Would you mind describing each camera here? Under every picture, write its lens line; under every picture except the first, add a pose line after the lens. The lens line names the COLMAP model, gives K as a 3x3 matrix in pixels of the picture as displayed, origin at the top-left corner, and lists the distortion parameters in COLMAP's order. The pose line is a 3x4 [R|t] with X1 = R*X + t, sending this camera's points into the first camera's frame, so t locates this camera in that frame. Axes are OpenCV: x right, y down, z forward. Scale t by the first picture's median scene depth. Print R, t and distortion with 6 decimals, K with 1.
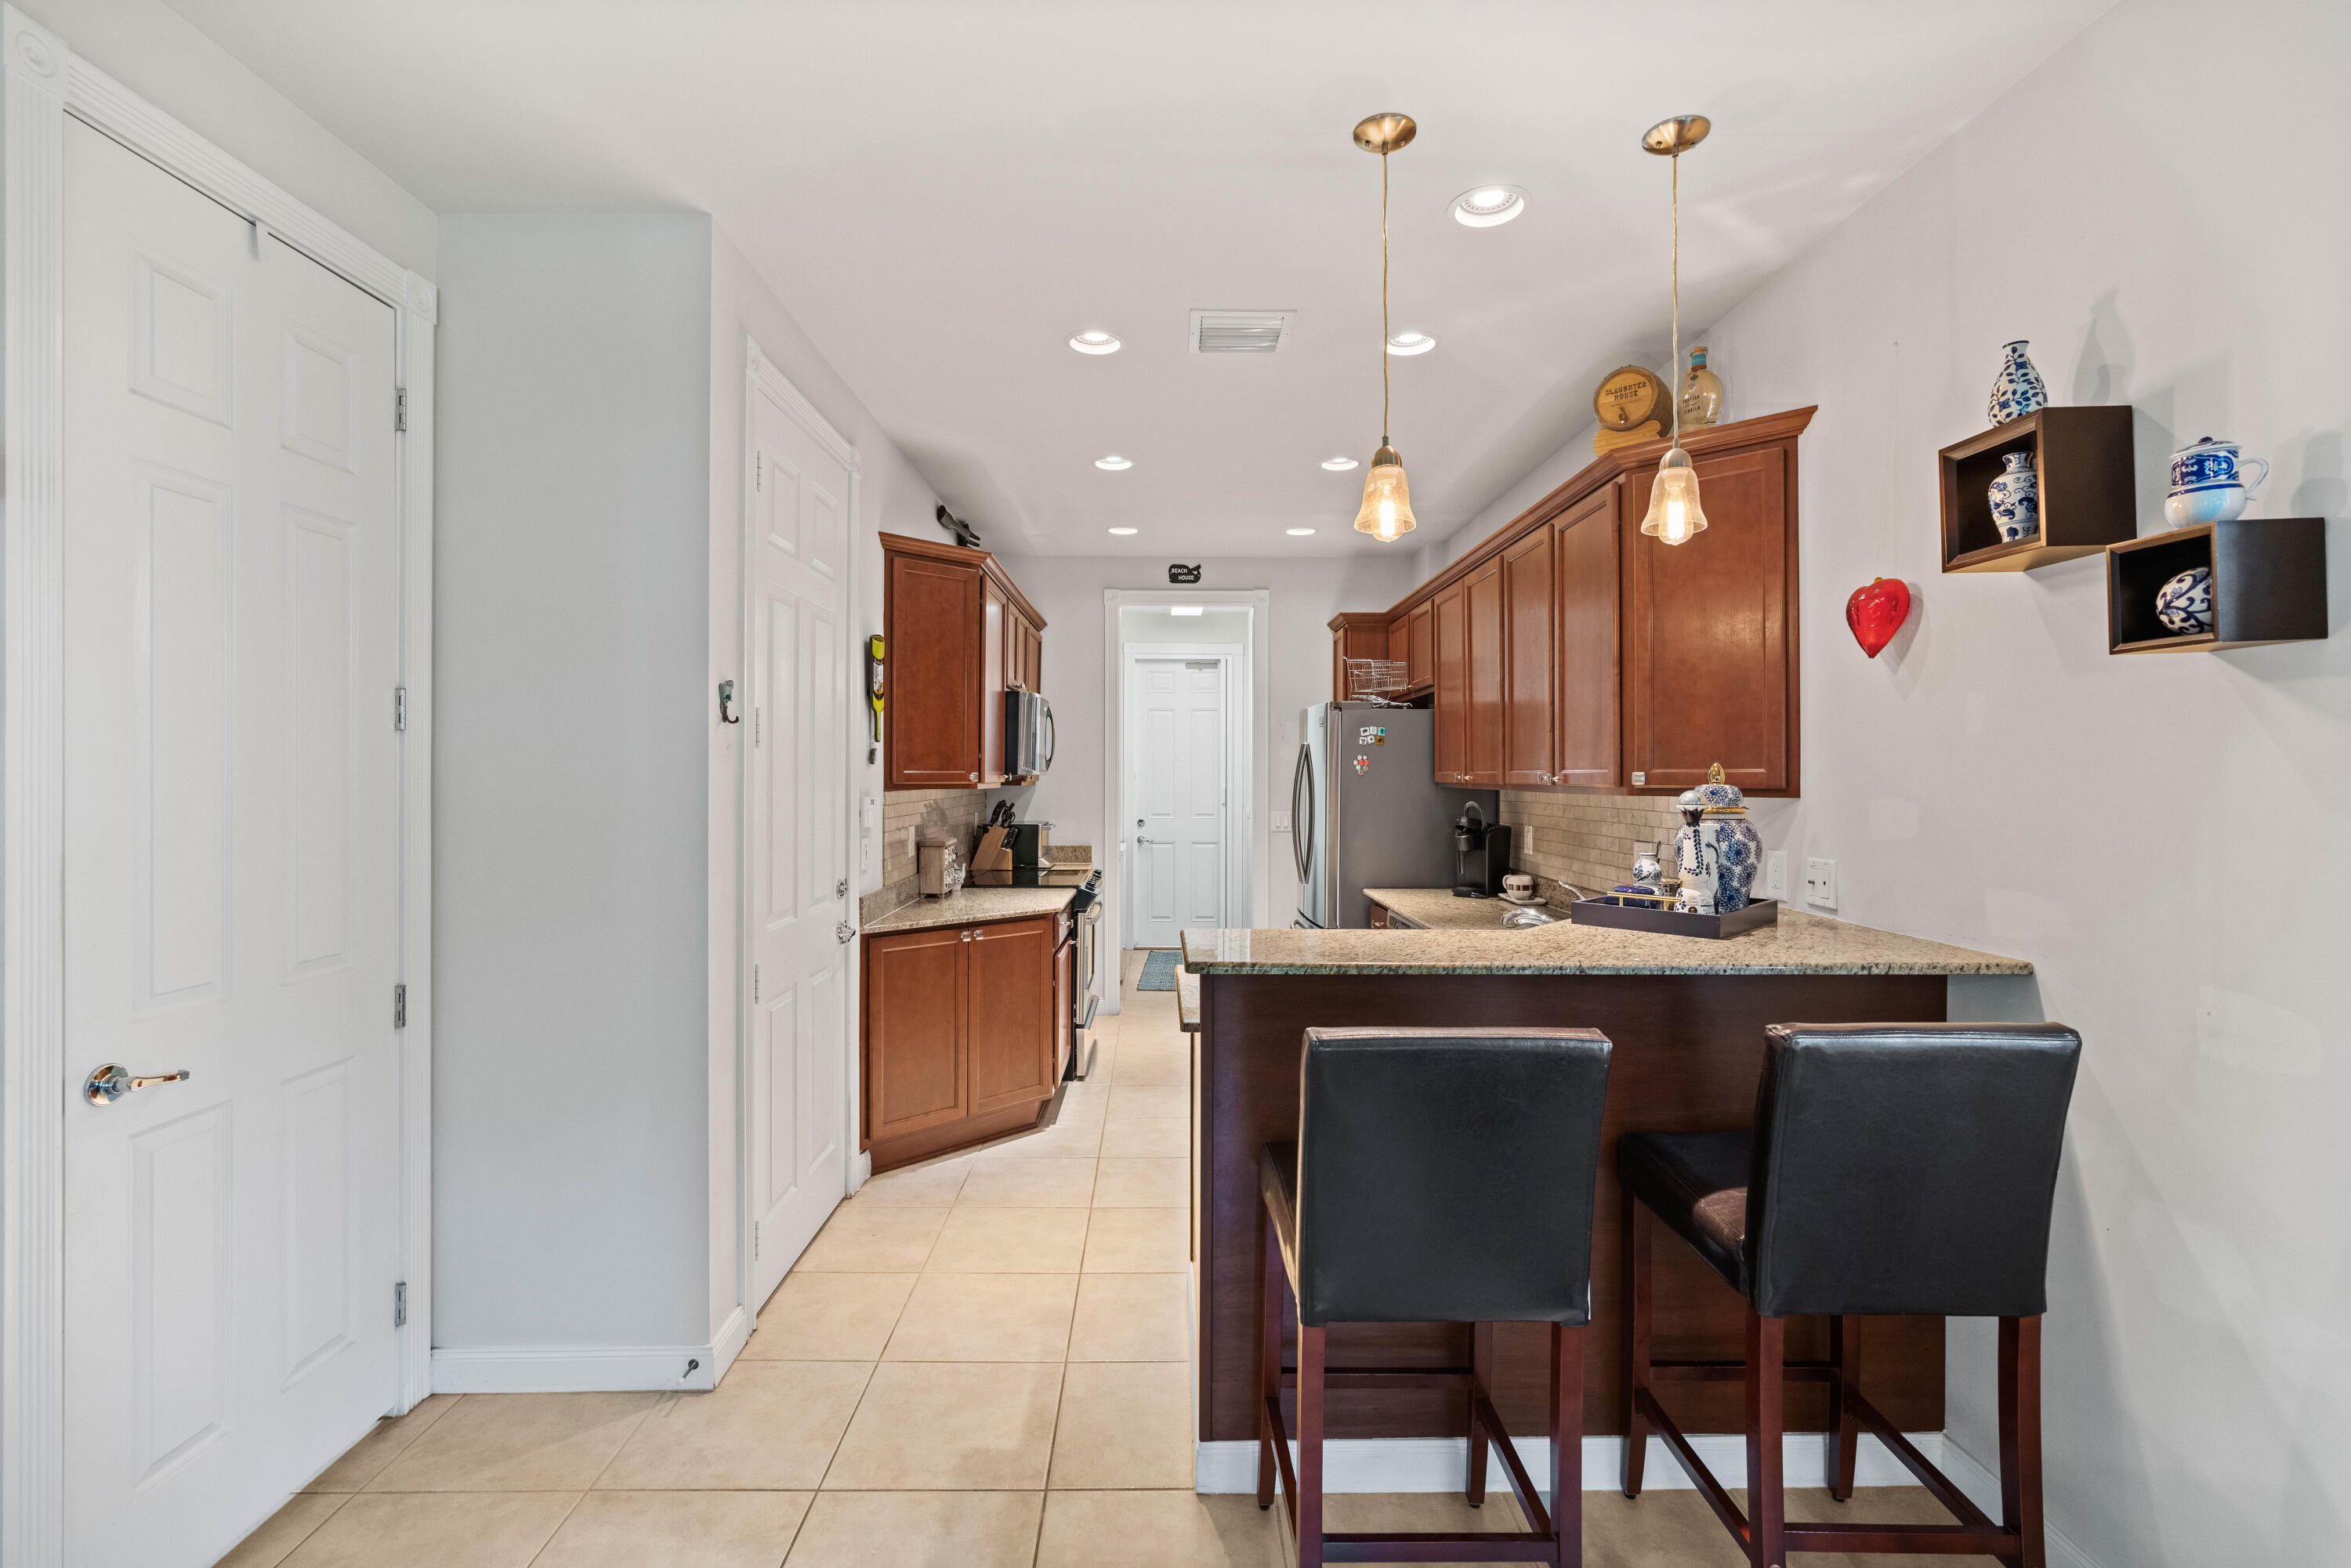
lens RADIAL K [[1053.0, 0, 1178.6], [0, 1053.0, 776.3], [0, 0, 1]] dist [-0.015518, 0.008597]
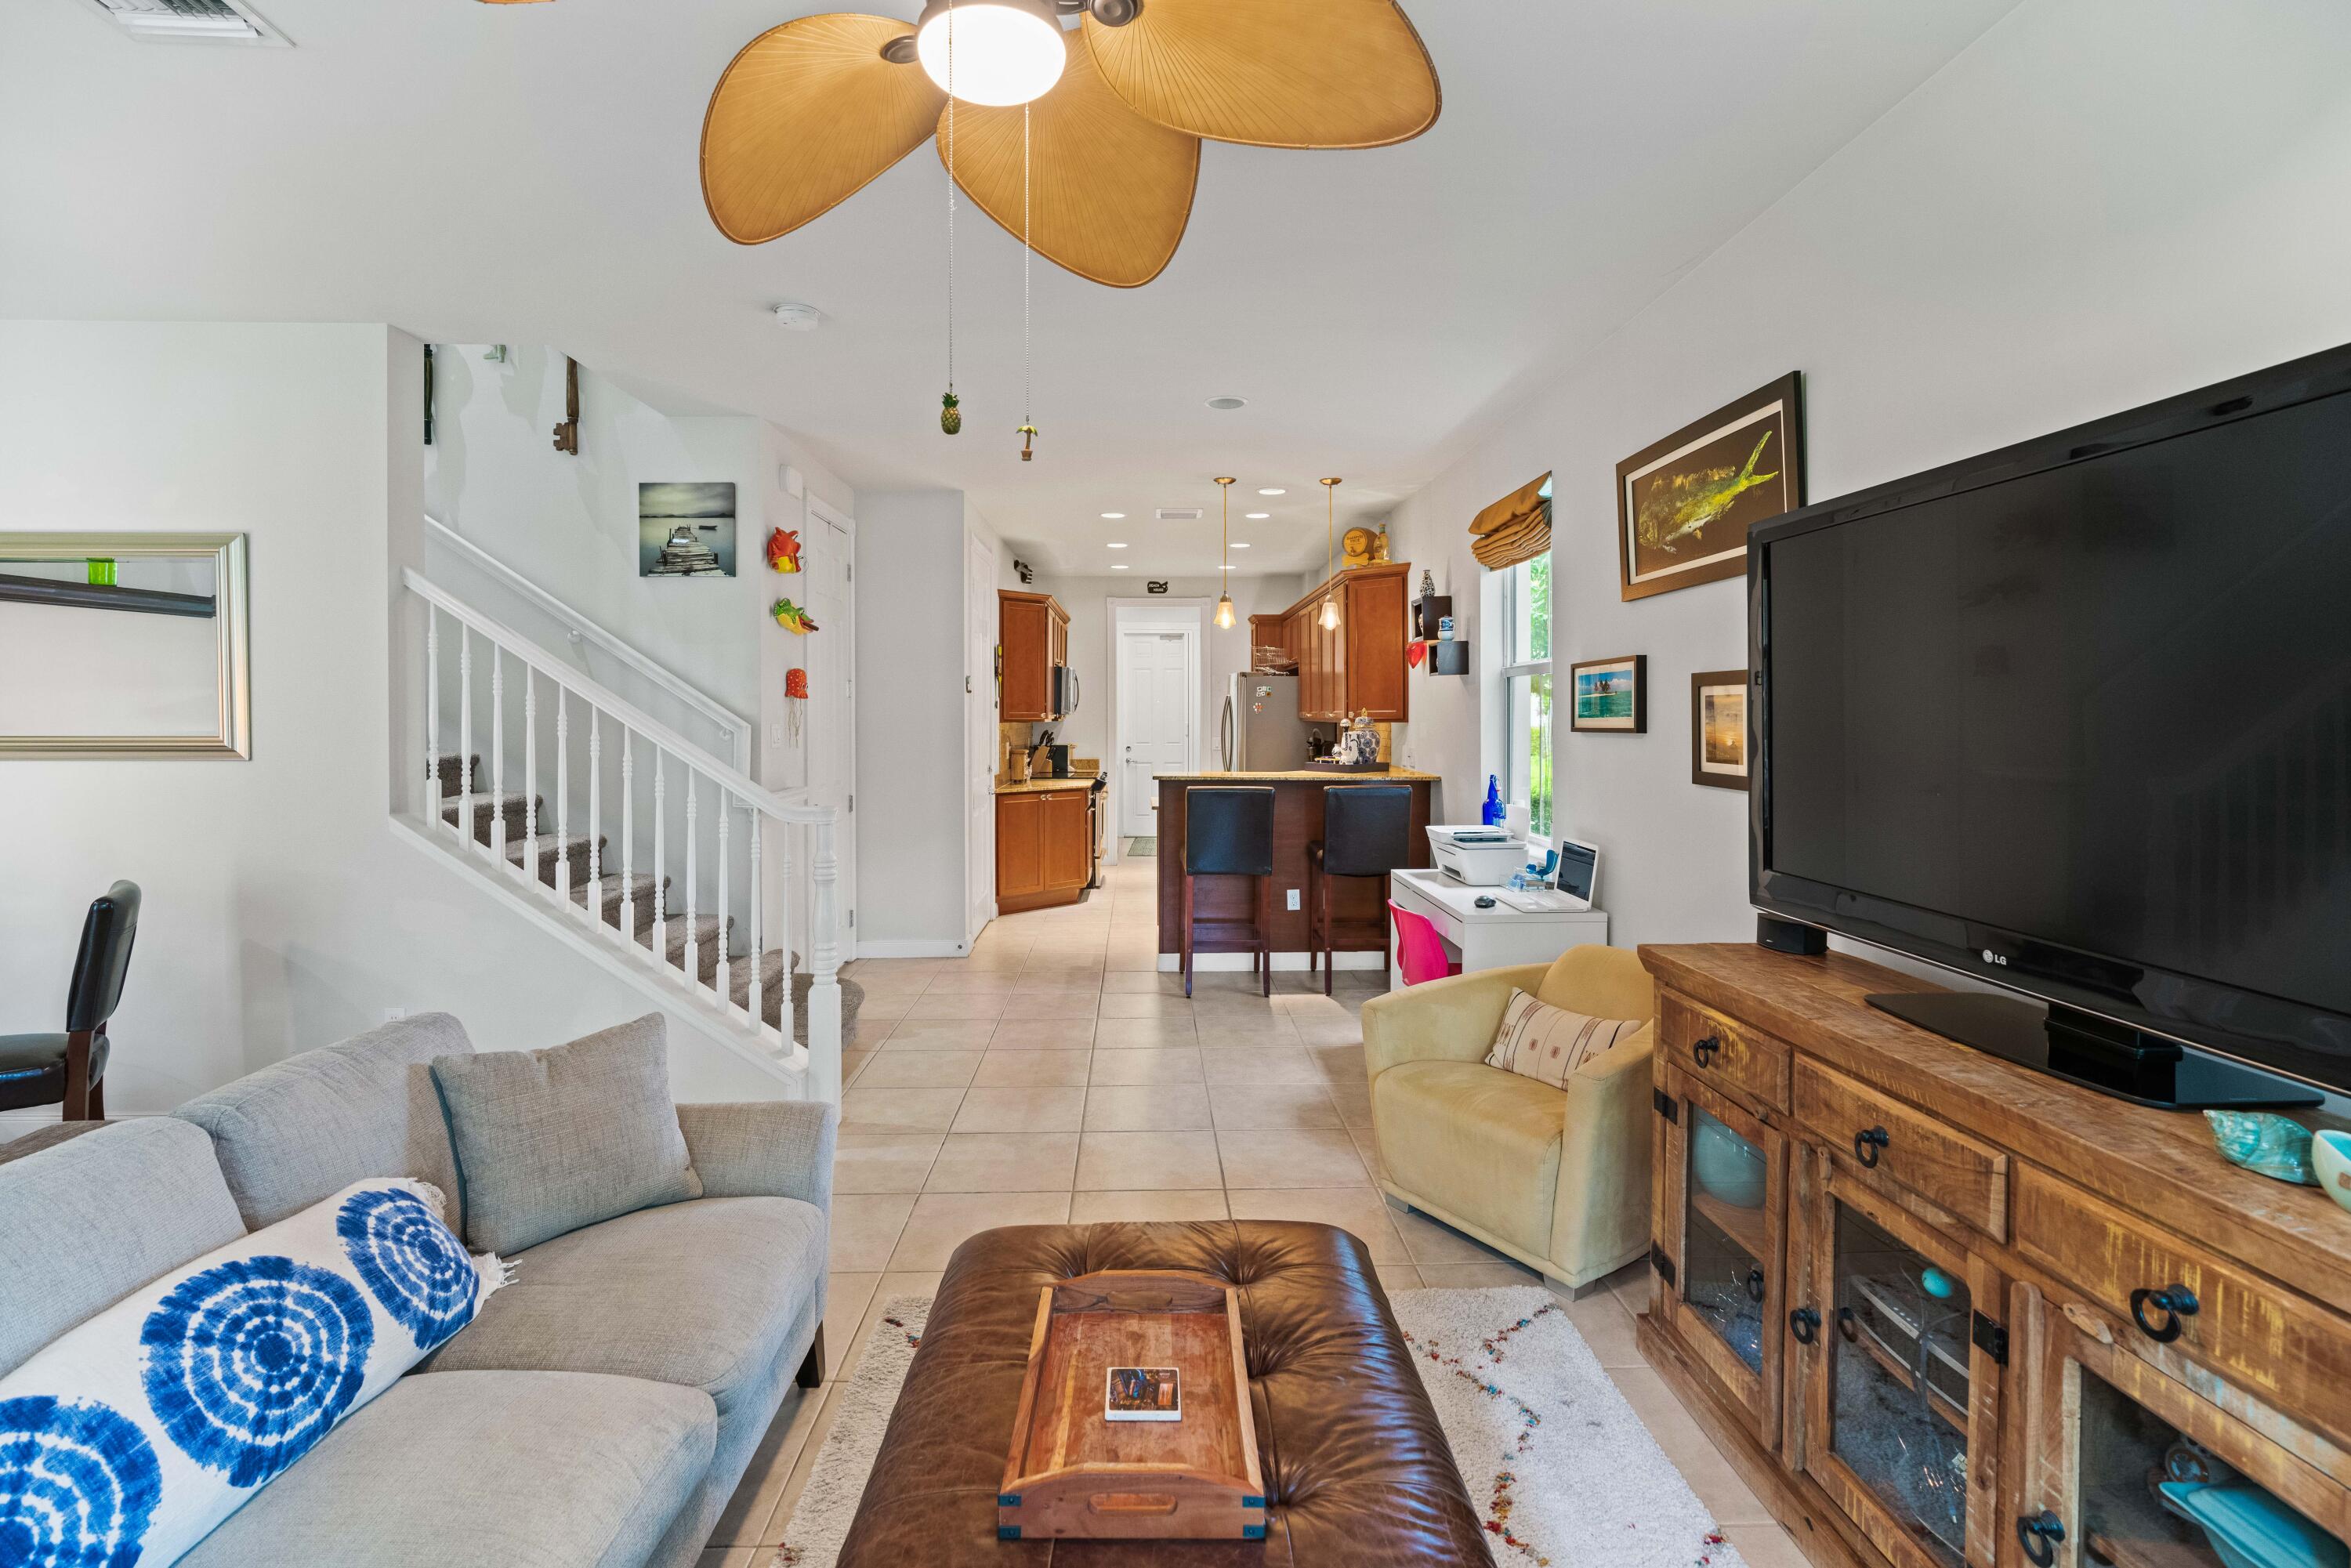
lens RADIAL K [[1067.9, 0, 1178.5], [0, 1067.9, 725.4], [0, 0, 1]] dist [0.000479, 0.000999]
pose [[0.999838, -0.002036, 0.017865, 0.013172], [0.001898, 0.999969, 0.007702, 0.004902], [-0.017880, -0.007667, 0.999811, -0.980678]]
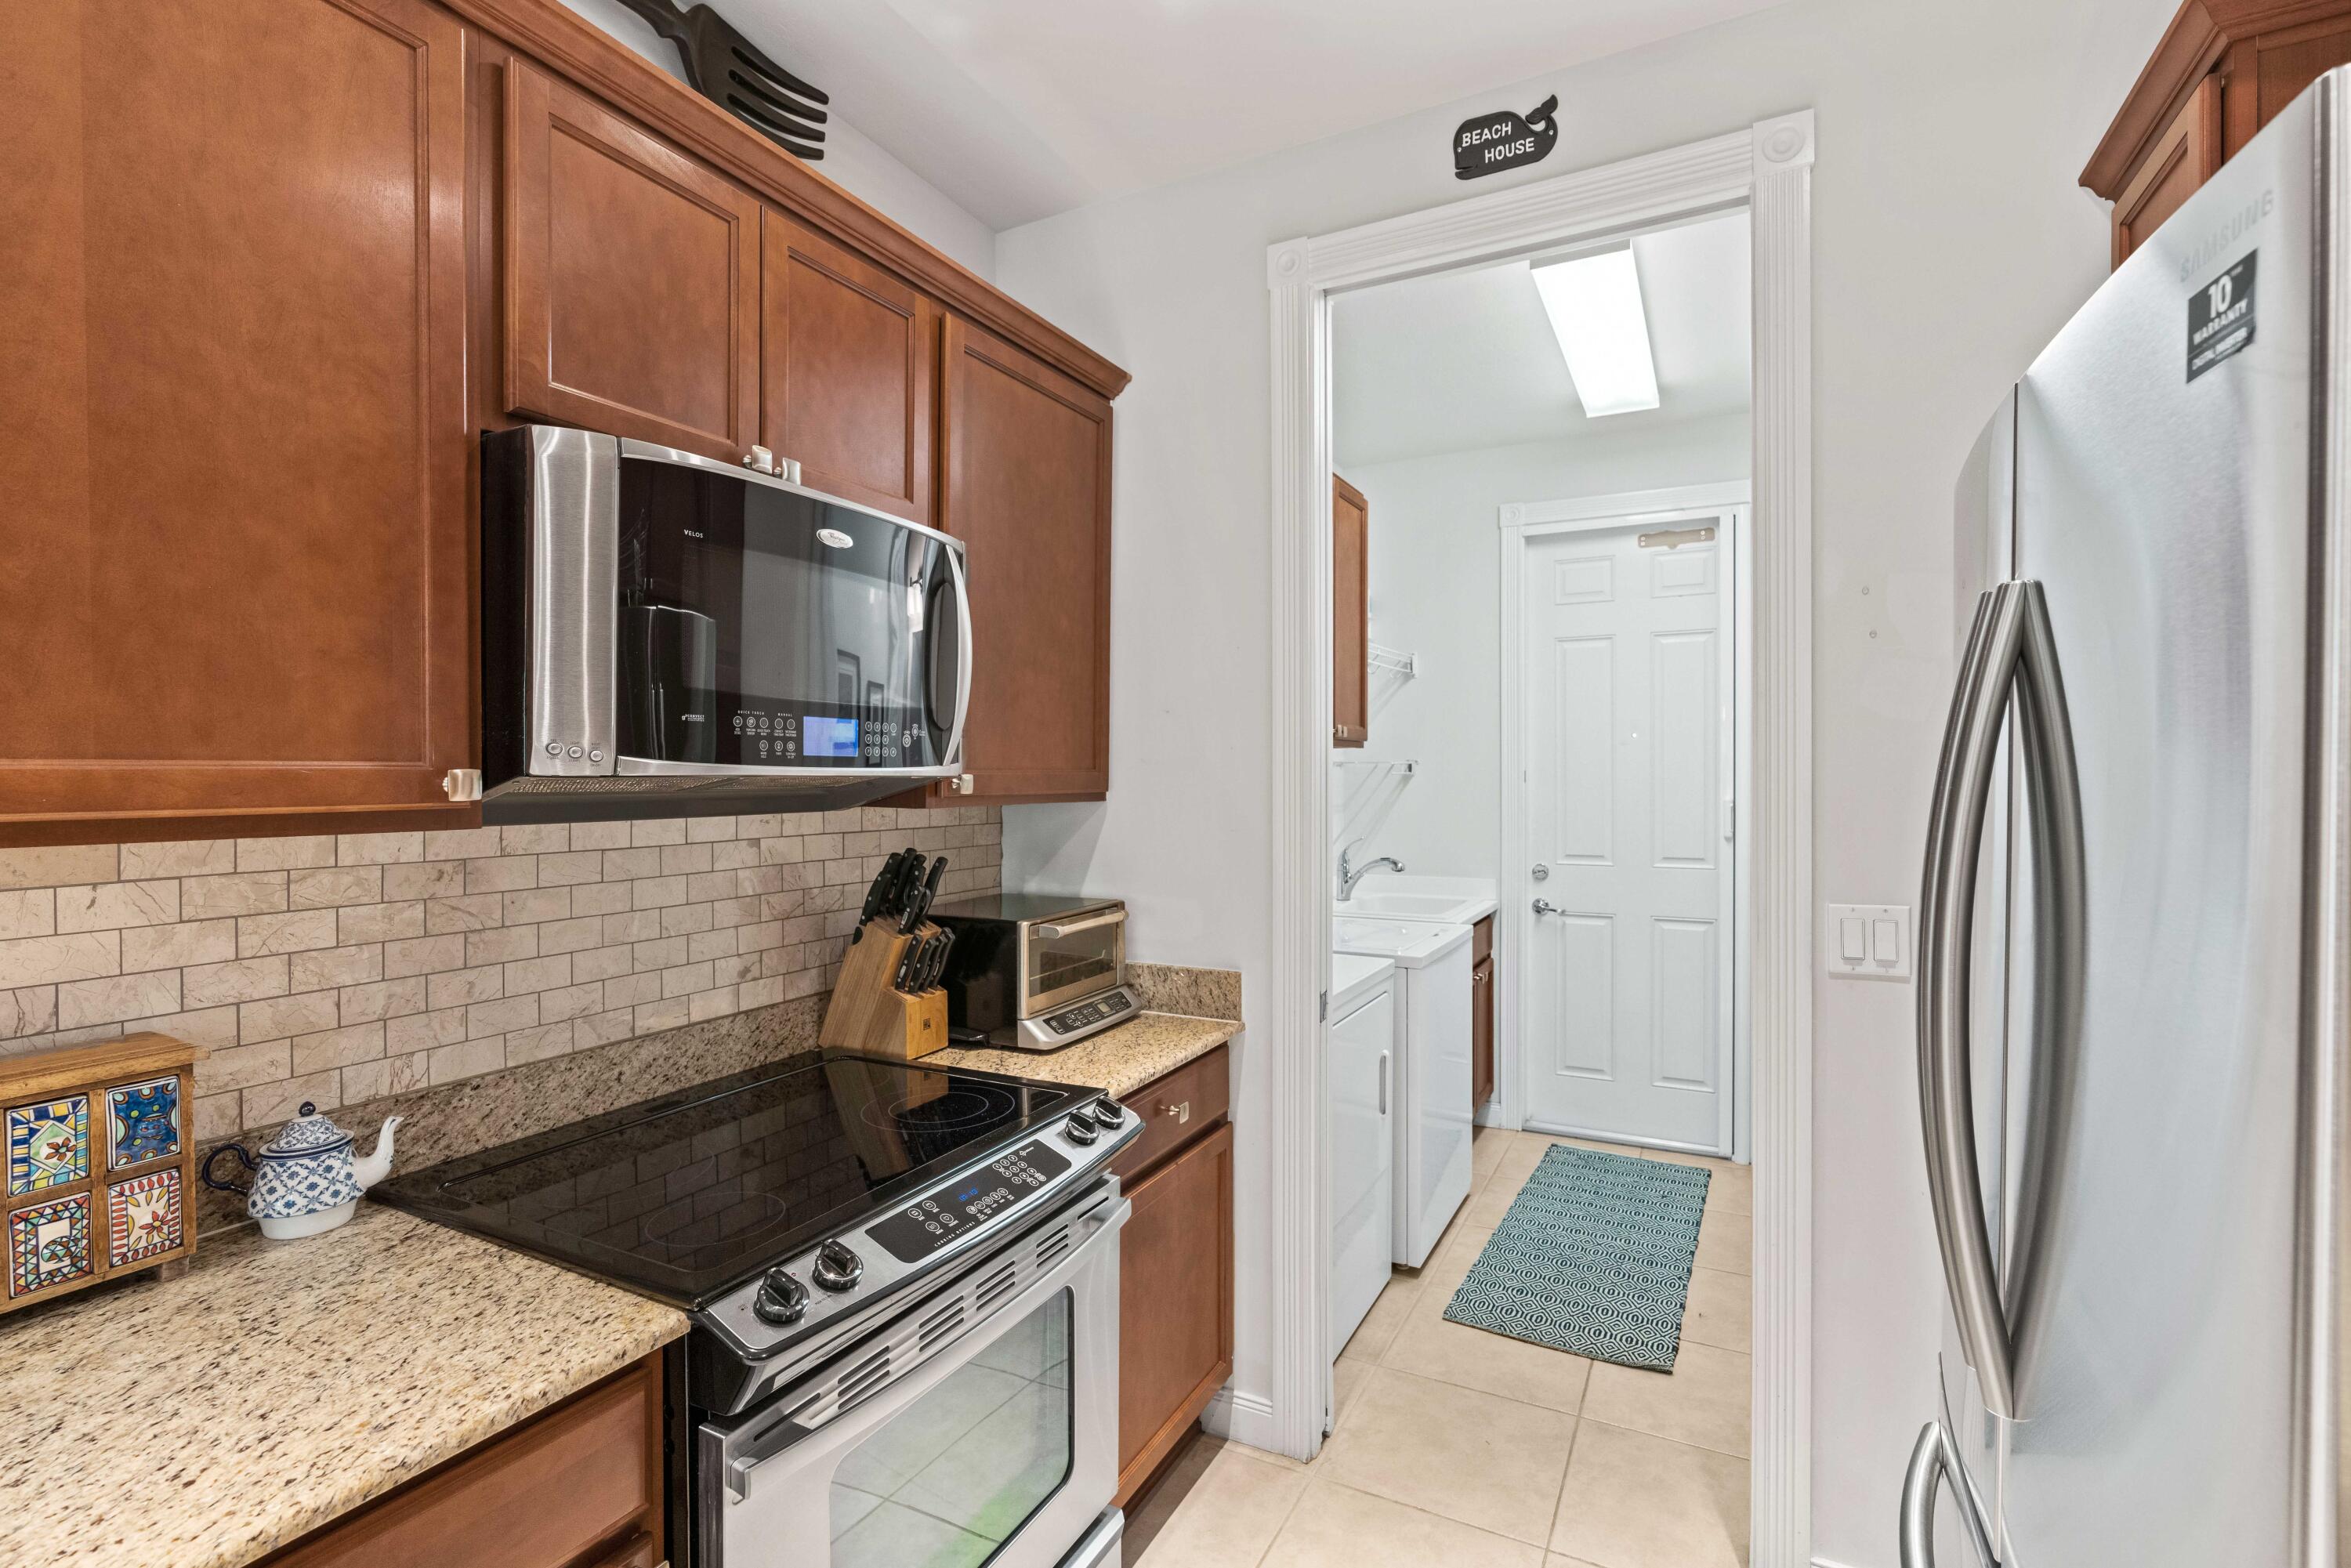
lens RADIAL K [[1068.7, 0, 1175.5], [0, 1068.7, 784.0], [0, 0, 1]] dist [-0.012201, 0.000324]
pose [[0.879611, -0.000074, -0.475694, 0.113726], [0.003659, 0.999971, 0.006610, -0.001257], [0.475680, -0.007555, 0.879586, 1.075367]]
